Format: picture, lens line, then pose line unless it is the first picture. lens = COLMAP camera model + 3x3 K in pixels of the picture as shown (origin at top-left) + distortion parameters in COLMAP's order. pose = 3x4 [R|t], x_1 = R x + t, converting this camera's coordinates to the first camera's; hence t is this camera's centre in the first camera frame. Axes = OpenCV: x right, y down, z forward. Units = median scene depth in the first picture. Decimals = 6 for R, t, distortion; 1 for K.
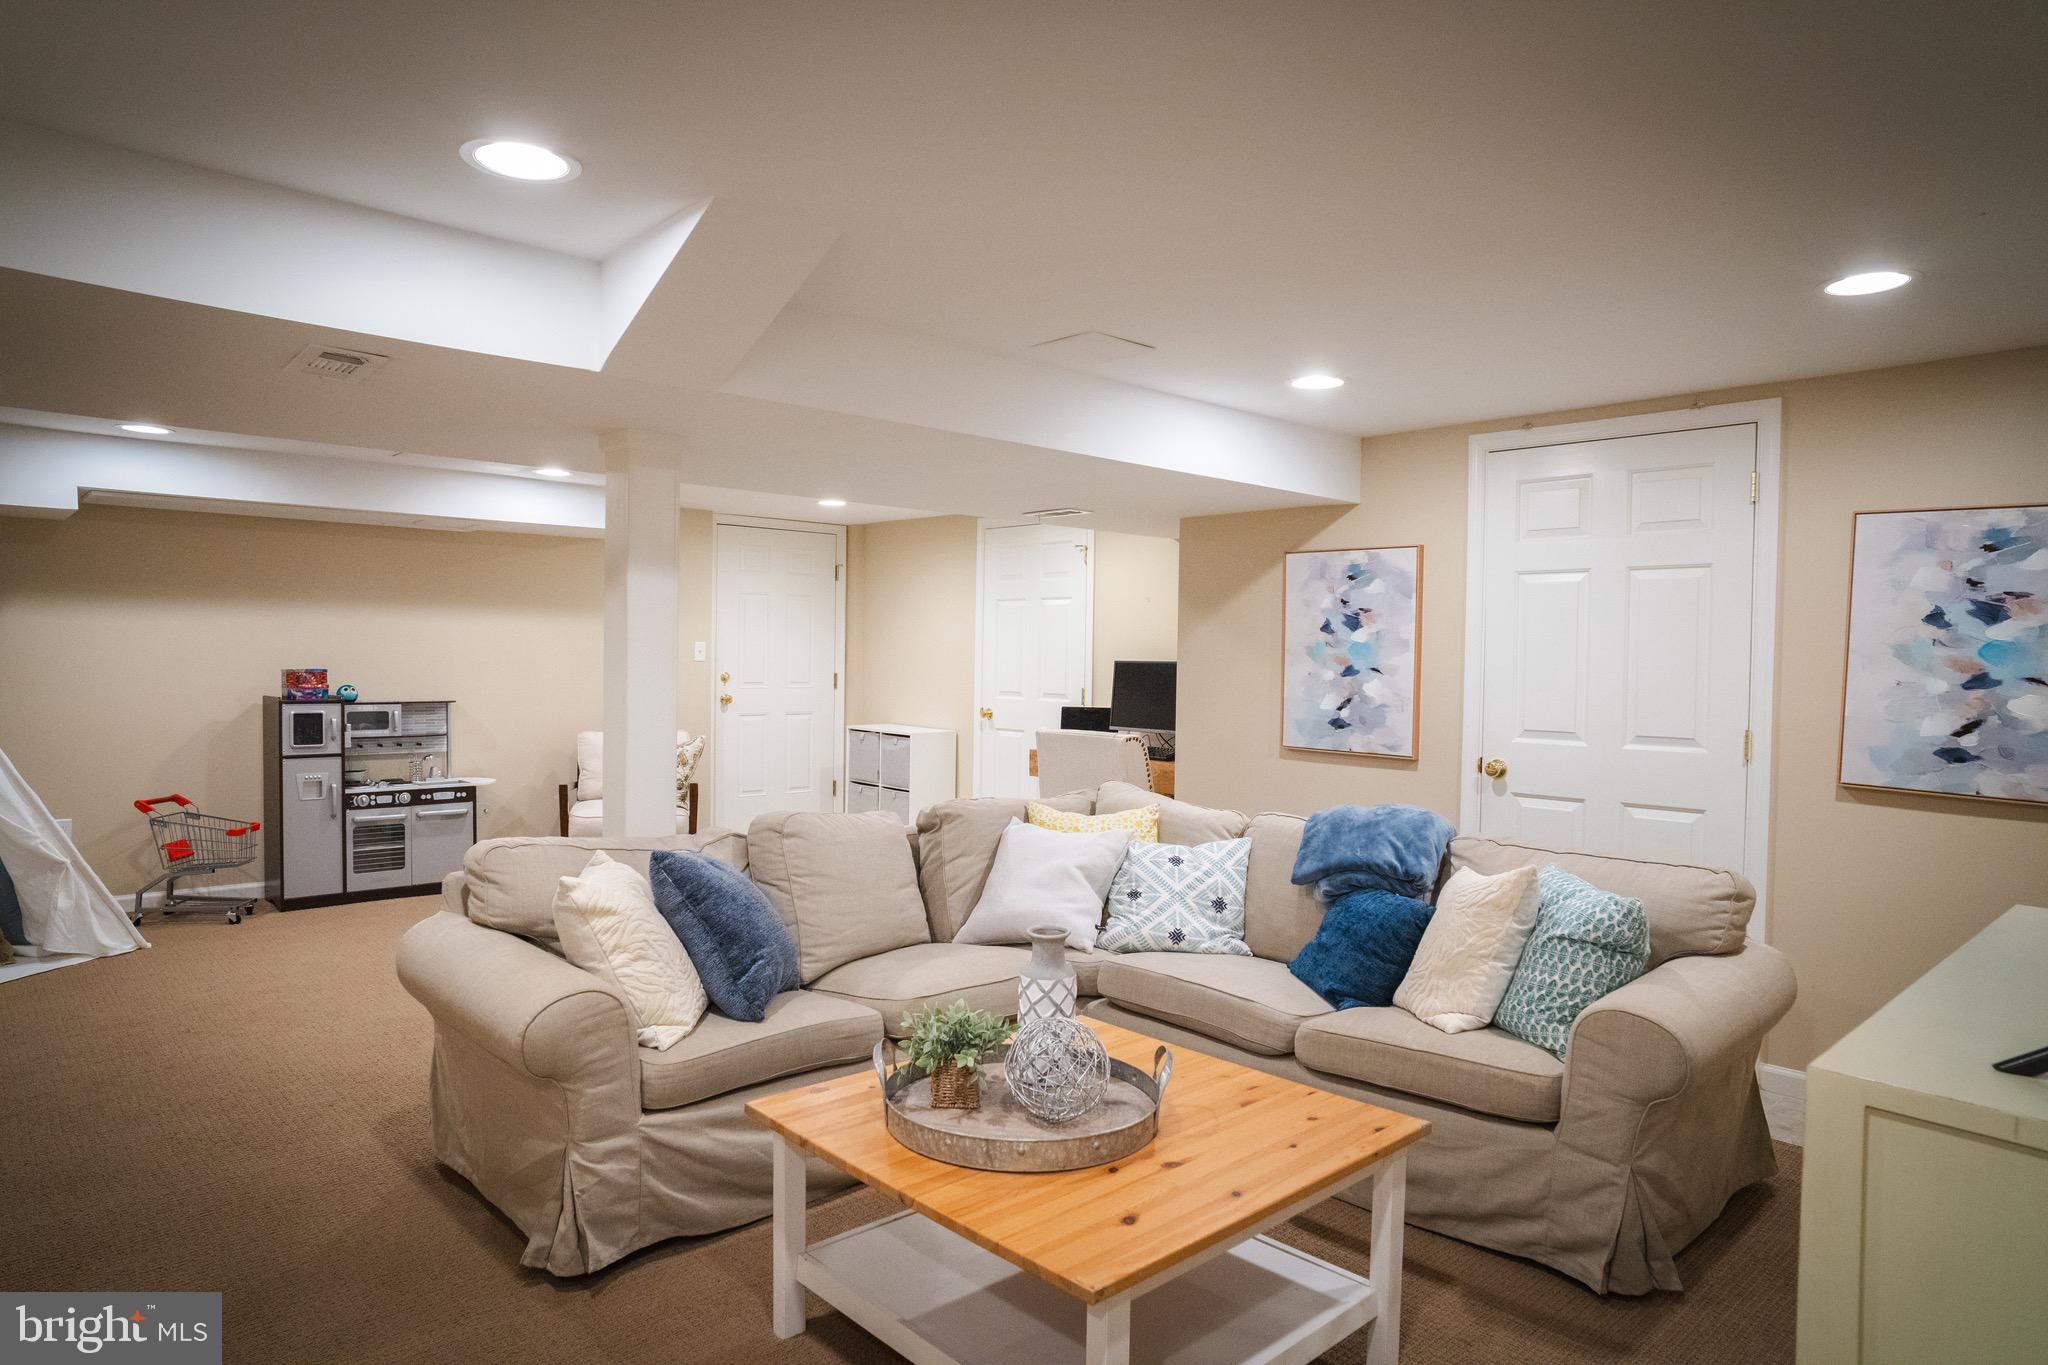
lens RADIAL K [[1218.9, 0, 1029.5], [0, 1218.9, 683.1], [0, 0, 1]] dist [-0.061898, 0.040498]
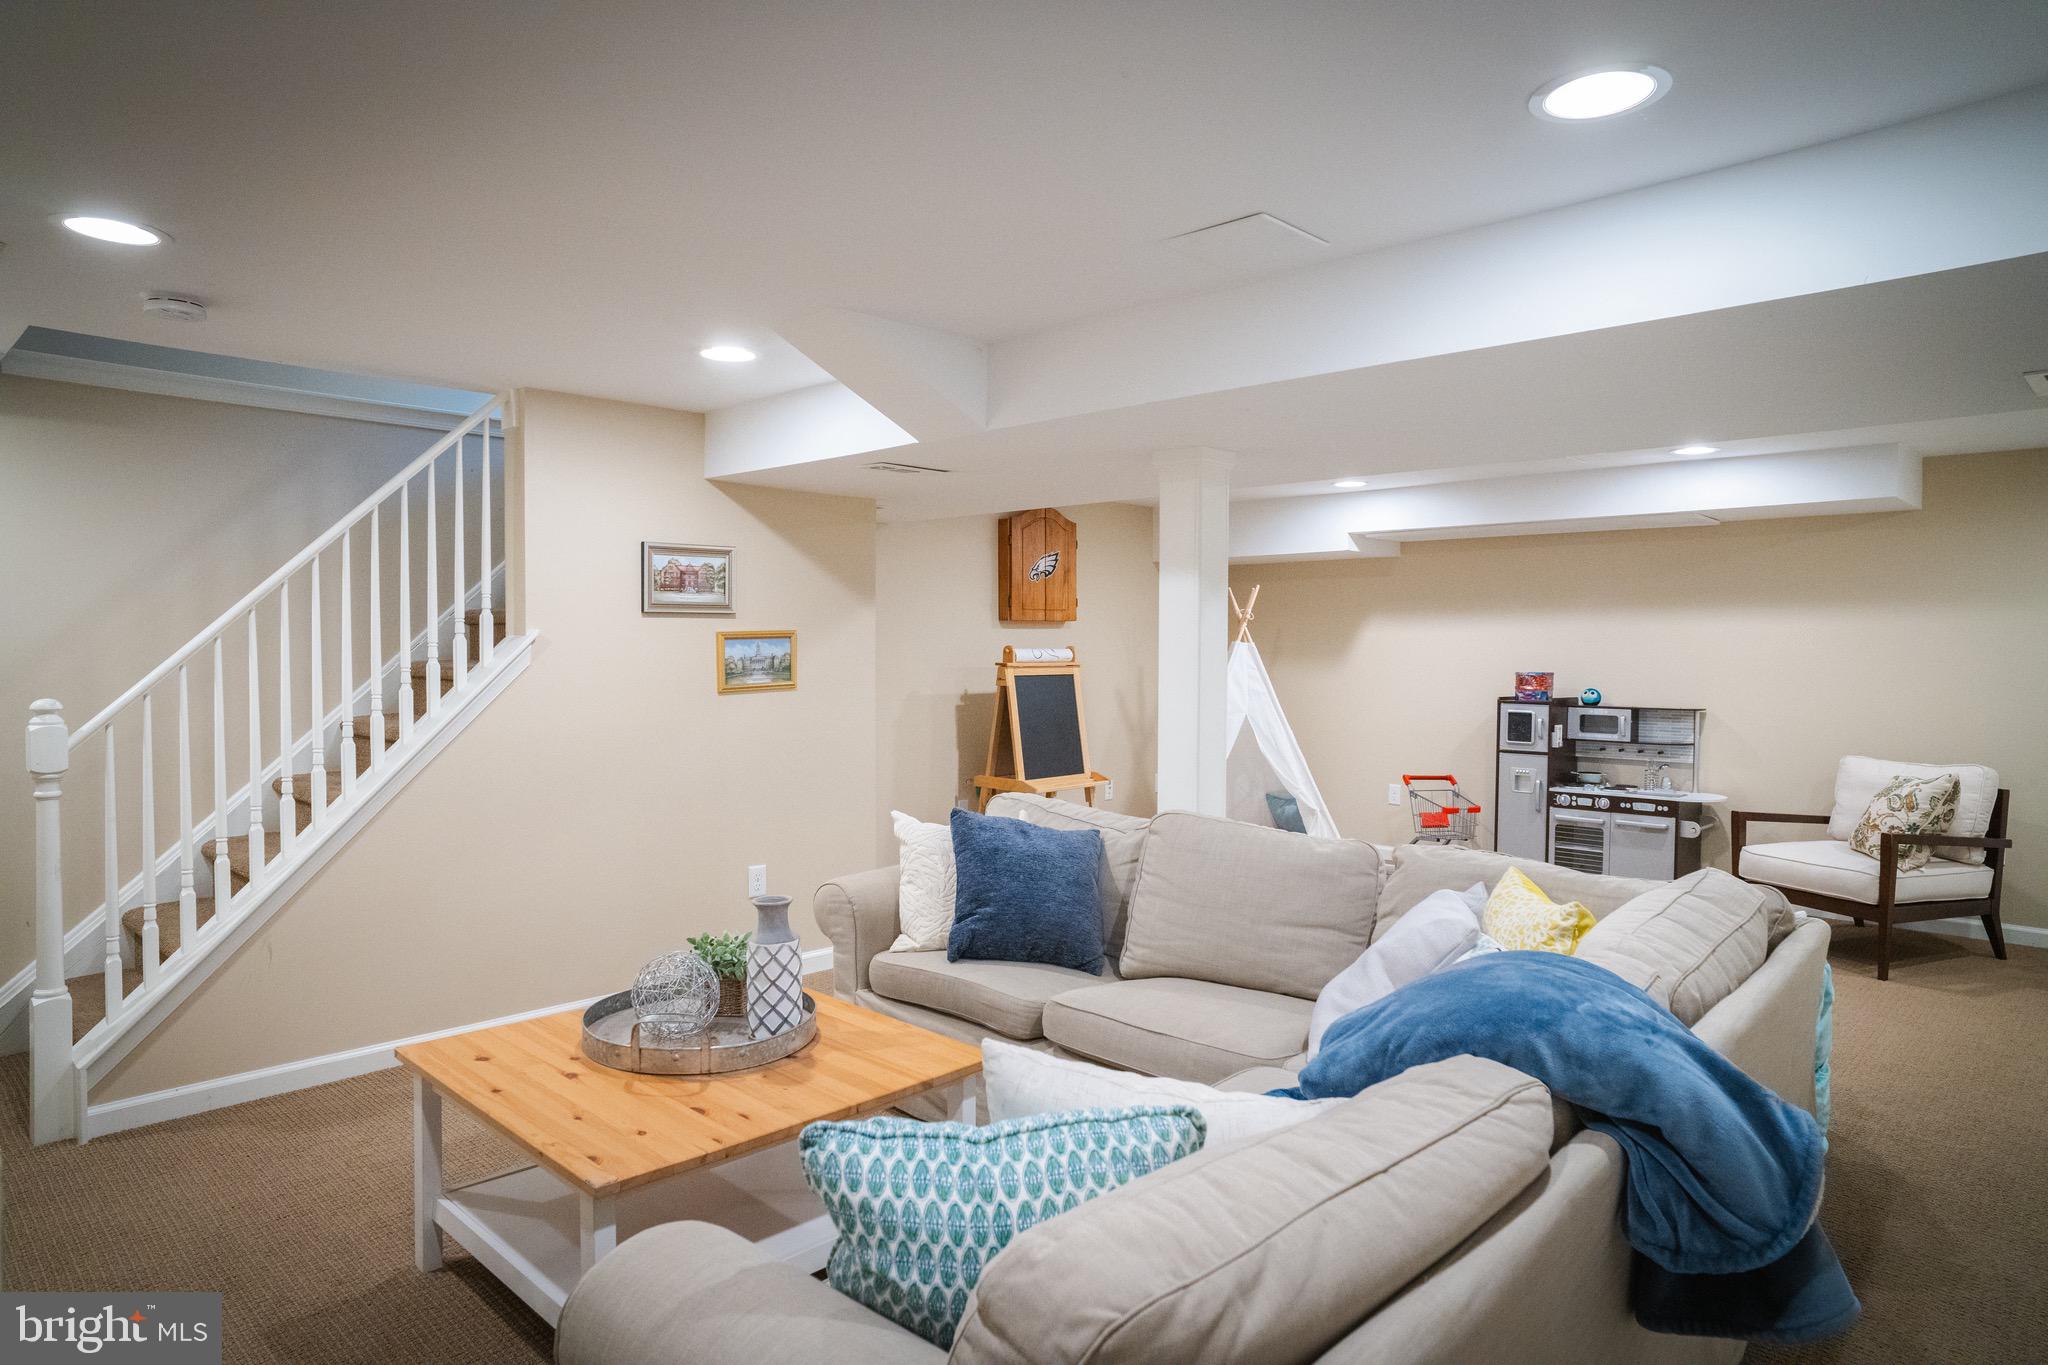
lens RADIAL K [[1218.9, 0, 1021.6], [0, 1218.9, 677.9], [0, 0, 1]] dist [-0.061898, 0.040498]
pose [[0.047452, 0.011422, -0.998808, 0.454149], [-0.026486, 0.999597, 0.010173, -0.005317], [0.998522, 0.025971, 0.047735, 0.474919]]
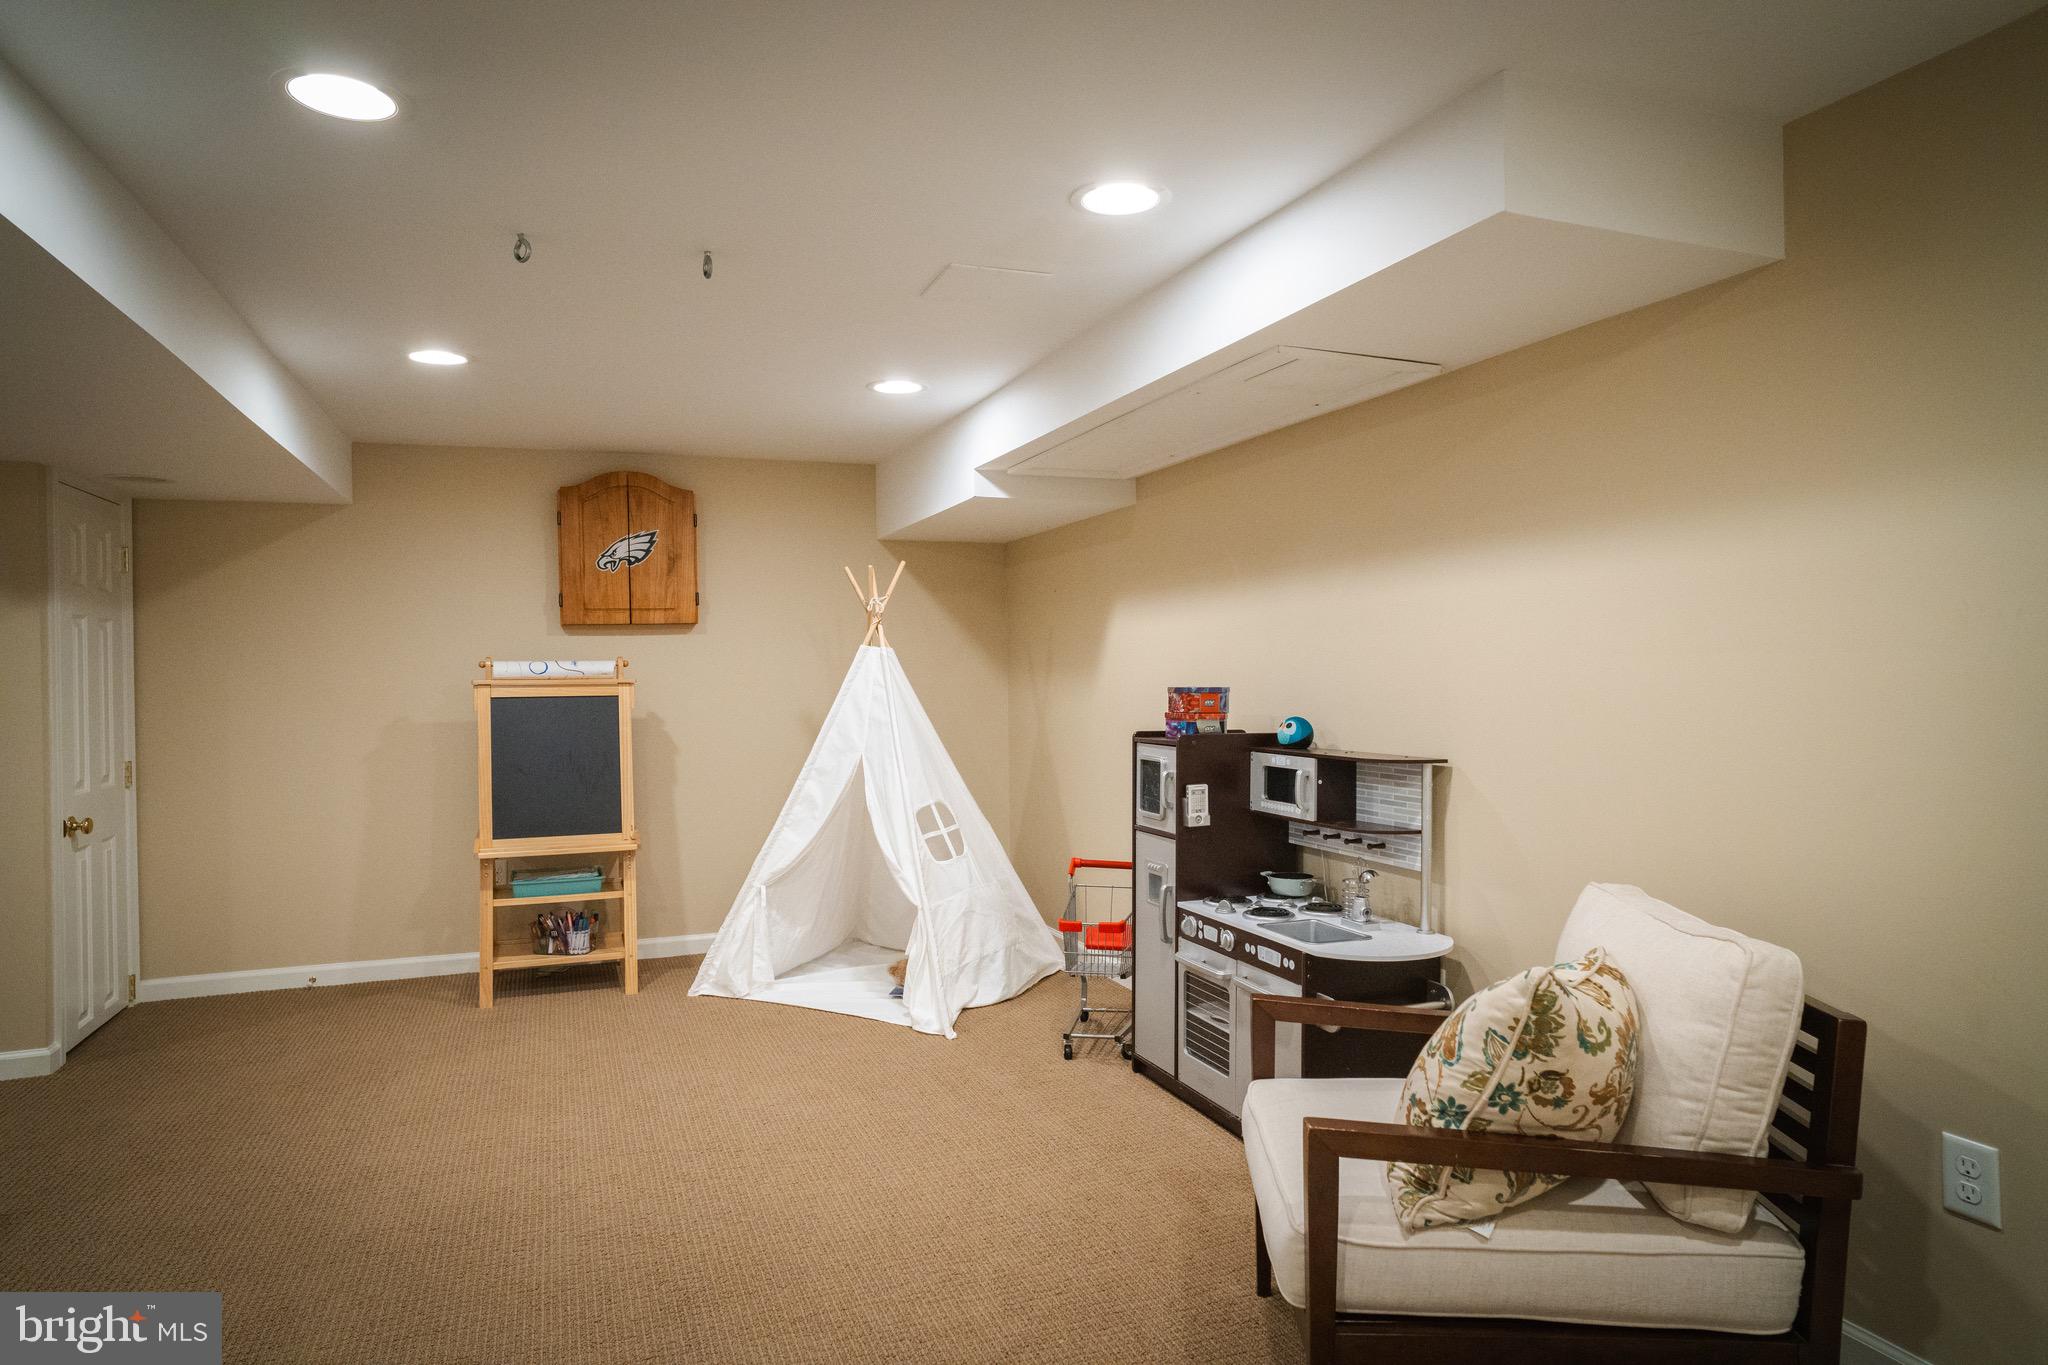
lens RADIAL K [[1218.9, 0, 1017.5], [0, 1218.9, 695.1], [0, 0, 1]] dist [-0.061898, 0.040498]
pose [[-0.372977, 0.003019, -0.927836, -0.009239], [-0.017805, 0.999787, 0.010411, -0.012271], [0.927670, 0.020403, -0.372844, 1.119554]]
